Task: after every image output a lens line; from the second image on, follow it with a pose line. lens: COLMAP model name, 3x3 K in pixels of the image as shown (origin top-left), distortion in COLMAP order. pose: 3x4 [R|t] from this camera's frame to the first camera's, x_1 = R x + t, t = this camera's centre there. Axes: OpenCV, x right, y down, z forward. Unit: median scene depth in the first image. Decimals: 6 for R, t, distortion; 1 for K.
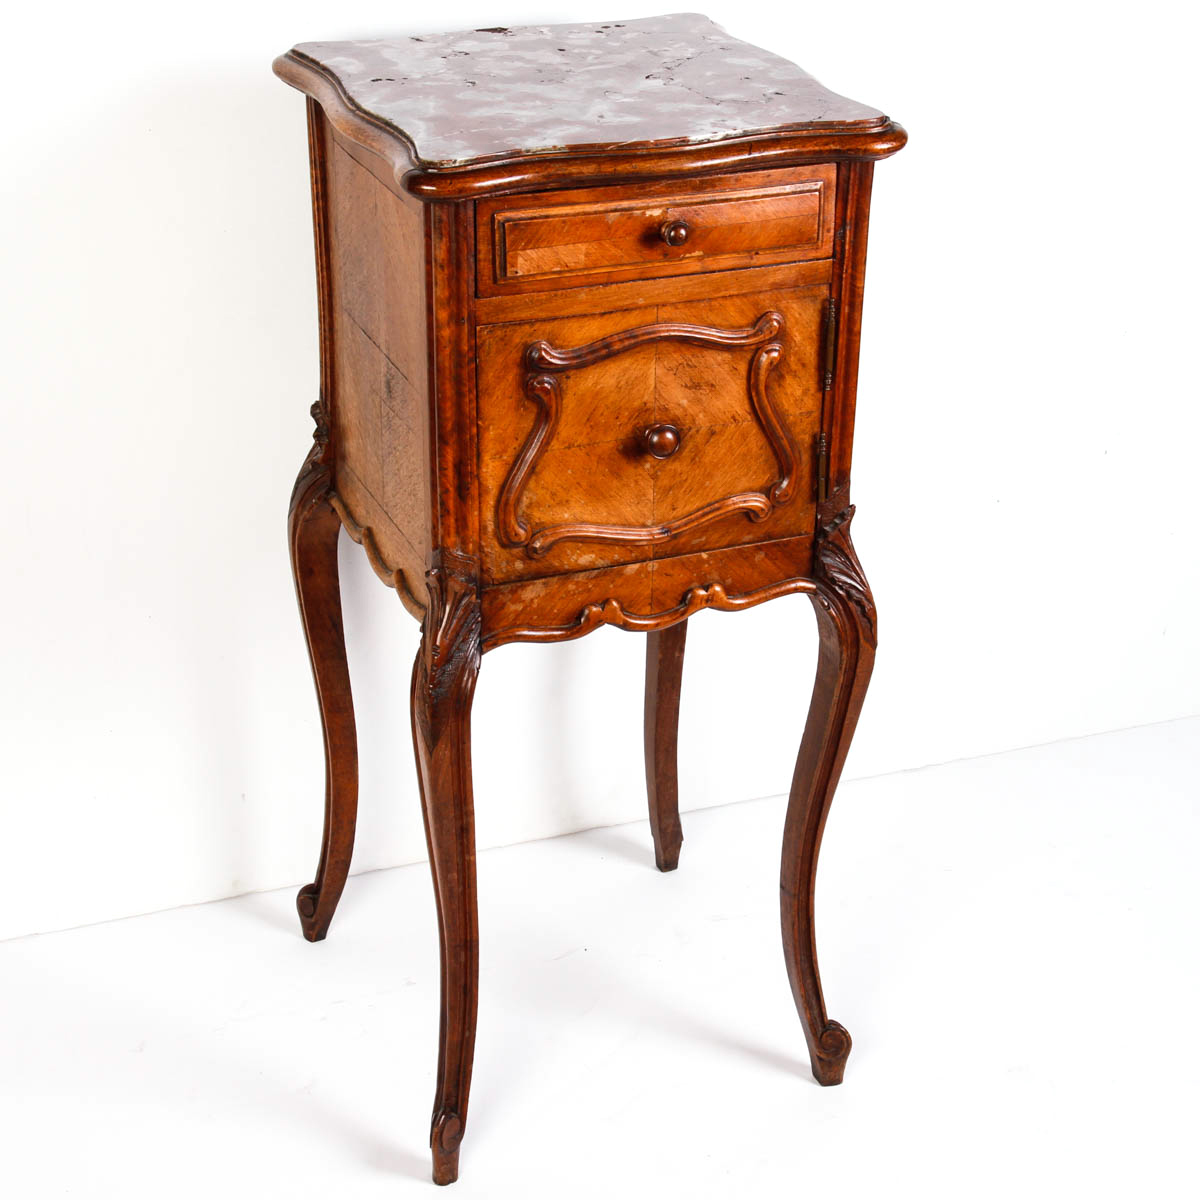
lens RADIAL K [[2263.5, 0, 600.0], [0, 2263.5, 600.0], [0, 0, 1]] dist [0.053660, -0.026422]
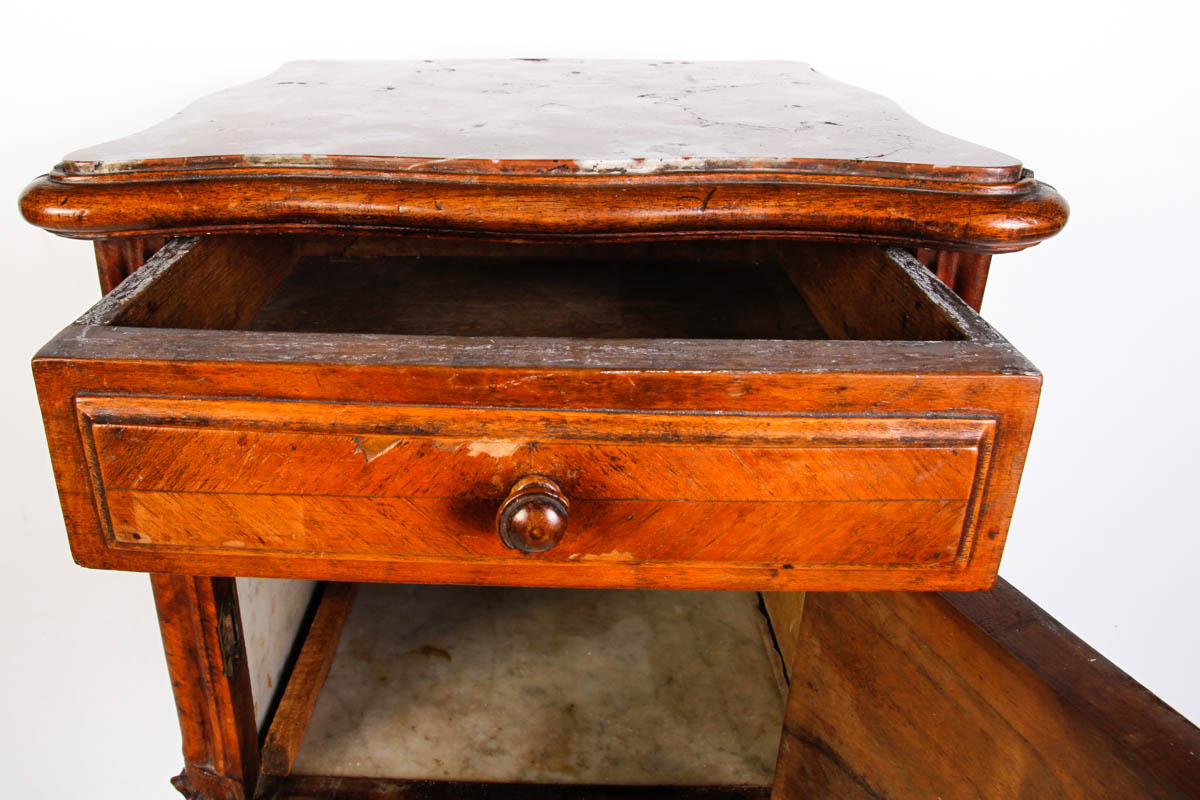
lens RADIAL K [[954.0, 0, 502.9], [0, 954.0, 331.9], [0, 0, 1]] dist [-0.140527, 0.108285]
pose [[0.909935, 0.148242, -0.387354, 0.080268], [-0.173674, 0.984306, -0.031278, -0.177681], [0.376638, 0.095735, 0.921400, 0.817948]]
